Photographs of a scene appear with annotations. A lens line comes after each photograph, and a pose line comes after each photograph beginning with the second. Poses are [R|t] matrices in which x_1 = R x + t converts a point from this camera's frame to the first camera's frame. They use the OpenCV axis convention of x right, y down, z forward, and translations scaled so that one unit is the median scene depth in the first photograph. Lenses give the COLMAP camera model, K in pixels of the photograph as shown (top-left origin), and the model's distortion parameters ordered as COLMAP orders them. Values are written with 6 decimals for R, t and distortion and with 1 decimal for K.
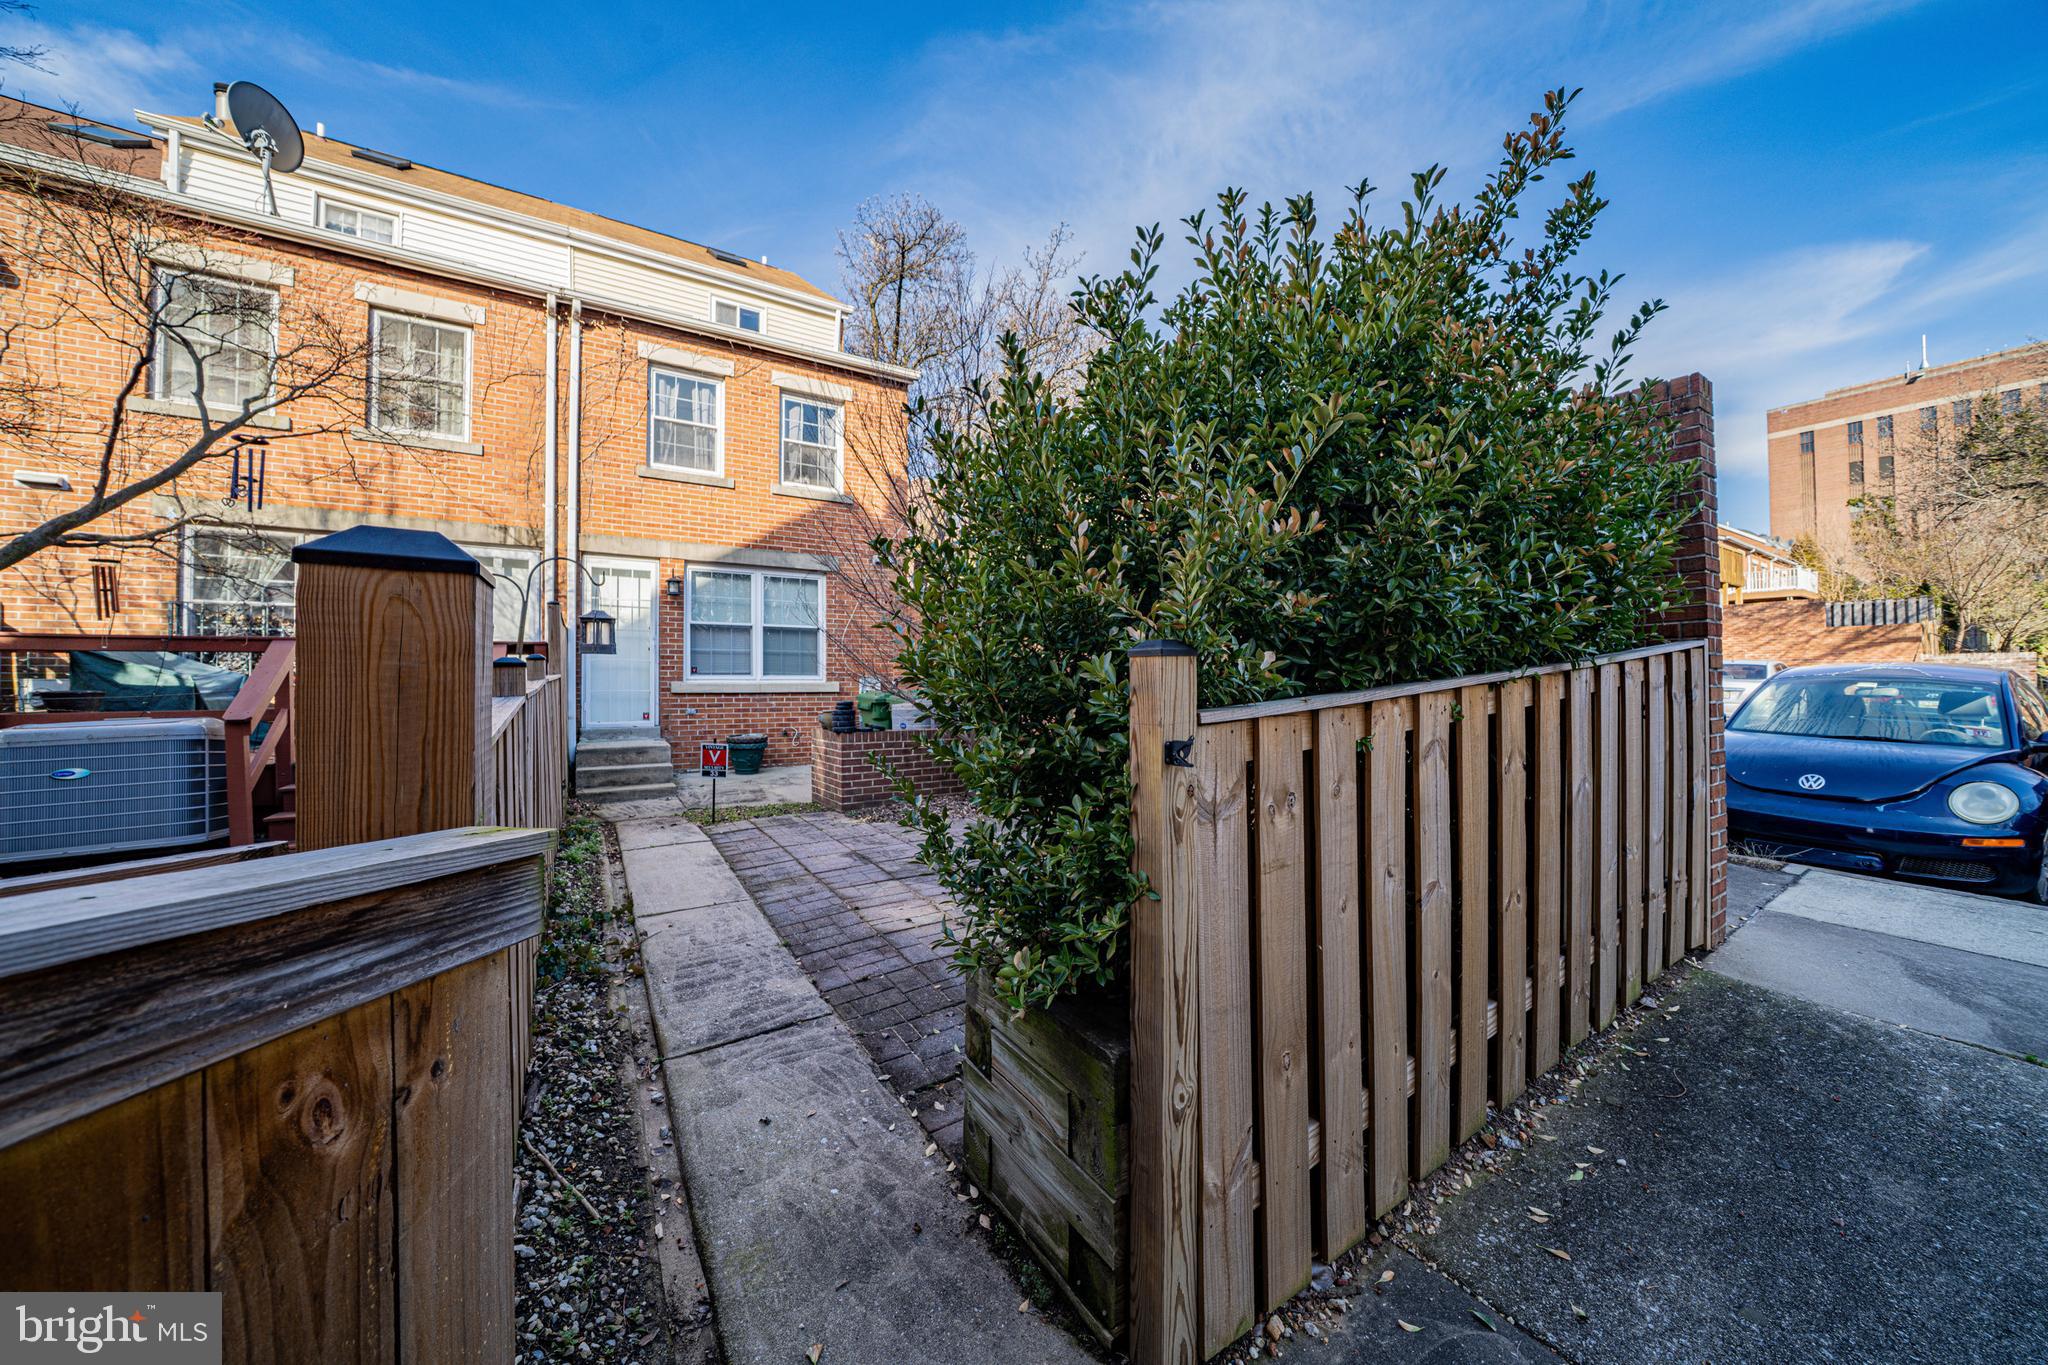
lens RADIAL K [[719.6, 0, 1024.0], [0, 719.6, 682.5], [0, 0, 1]] dist [-0.020720, 0.000037]
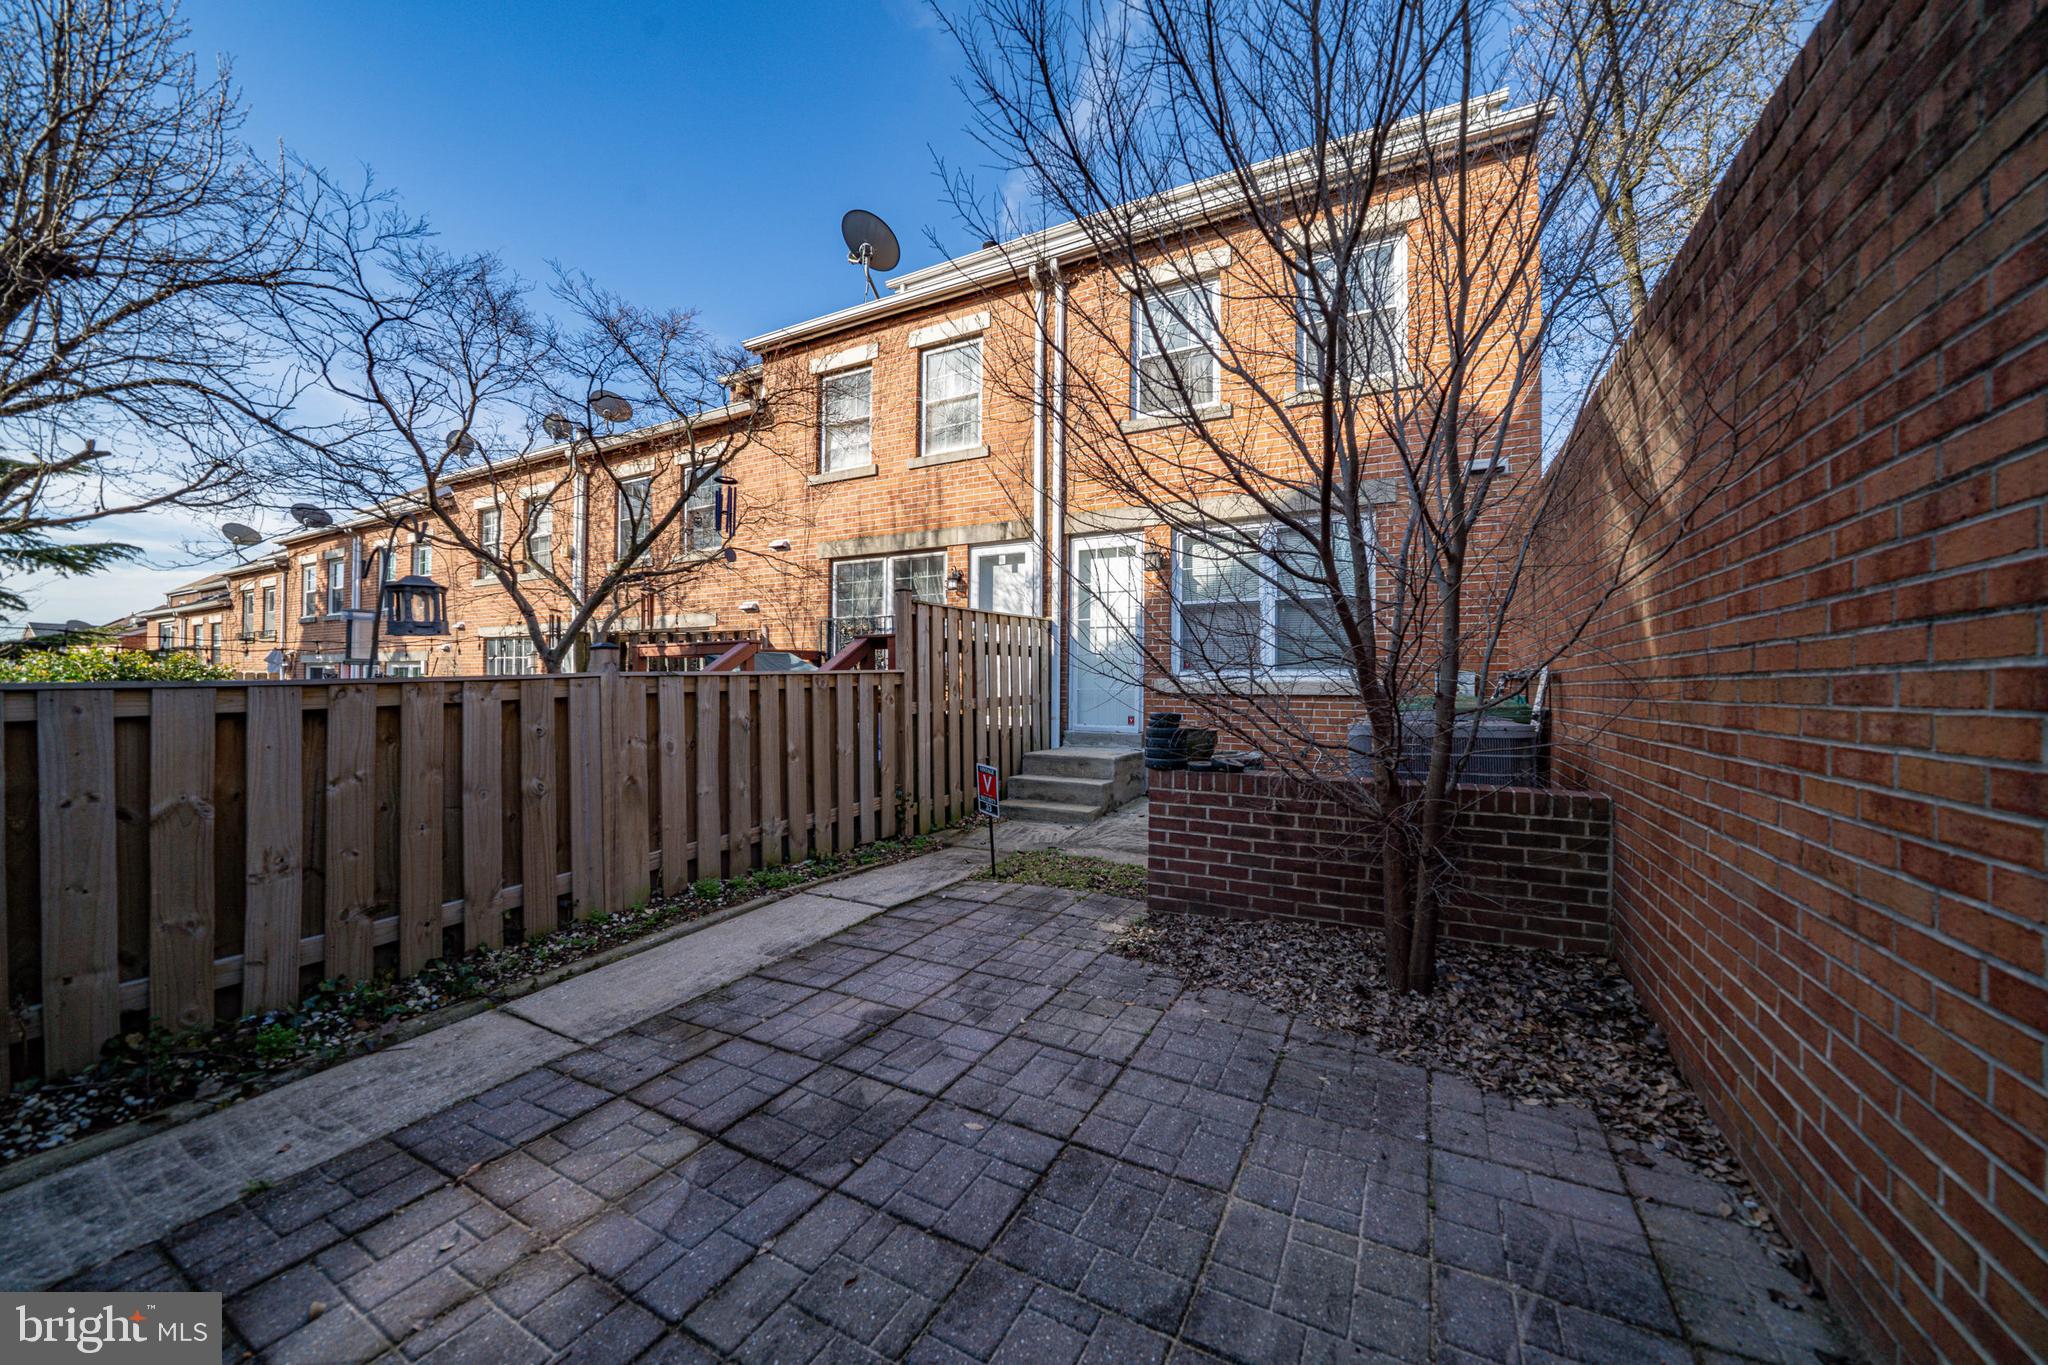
lens RADIAL K [[719.6, 0, 1024.0], [0, 719.6, 682.5], [0, 0, 1]] dist [-0.020720, 0.000037]
pose [[0.488973, 0.003083, -0.872293, 0.191633], [-0.002001, 0.999995, 0.002413, 0.001460], [0.872297, 0.000566, 0.488977, 0.651496]]
